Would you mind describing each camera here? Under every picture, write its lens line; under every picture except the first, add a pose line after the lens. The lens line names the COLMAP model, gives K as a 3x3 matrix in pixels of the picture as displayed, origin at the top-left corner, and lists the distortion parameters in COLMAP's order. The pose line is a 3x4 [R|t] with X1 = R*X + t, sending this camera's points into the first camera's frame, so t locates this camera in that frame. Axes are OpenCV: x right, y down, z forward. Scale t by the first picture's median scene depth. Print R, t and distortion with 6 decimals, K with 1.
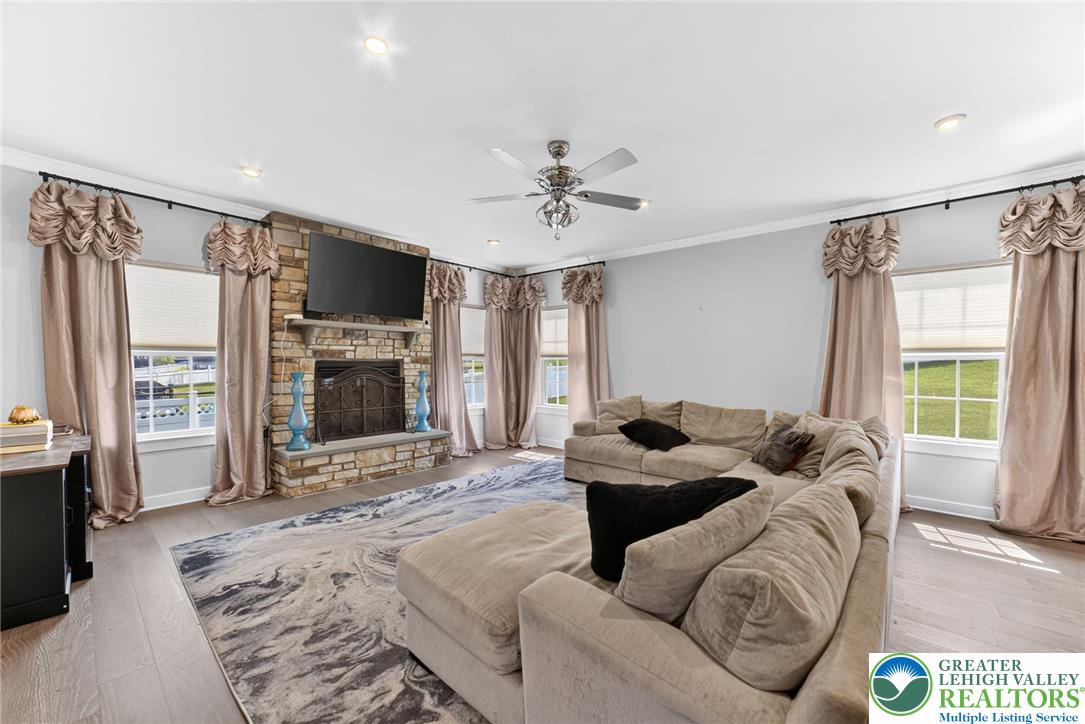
lens RADIAL K [[424.3, 0, 543.0], [0, 424.3, 373.7], [0, 0, 1]] dist [-0.002140, 0.000160]
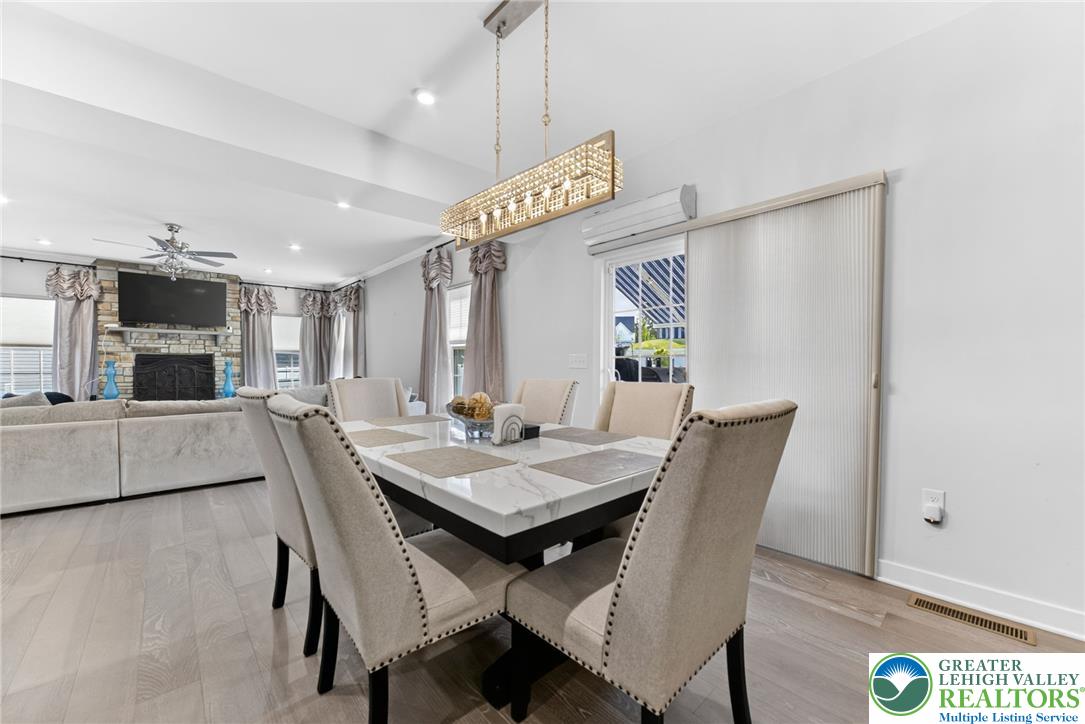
lens RADIAL K [[424.3, 0, 543.0], [0, 424.3, 373.7], [0, 0, 1]] dist [-0.002140, 0.000160]
pose [[0.994215, -0.000791, -0.107410, 0.961420], [0.000309, 0.999990, -0.004502, 0.041552], [0.107412, 0.004443, 0.994205, -0.310900]]
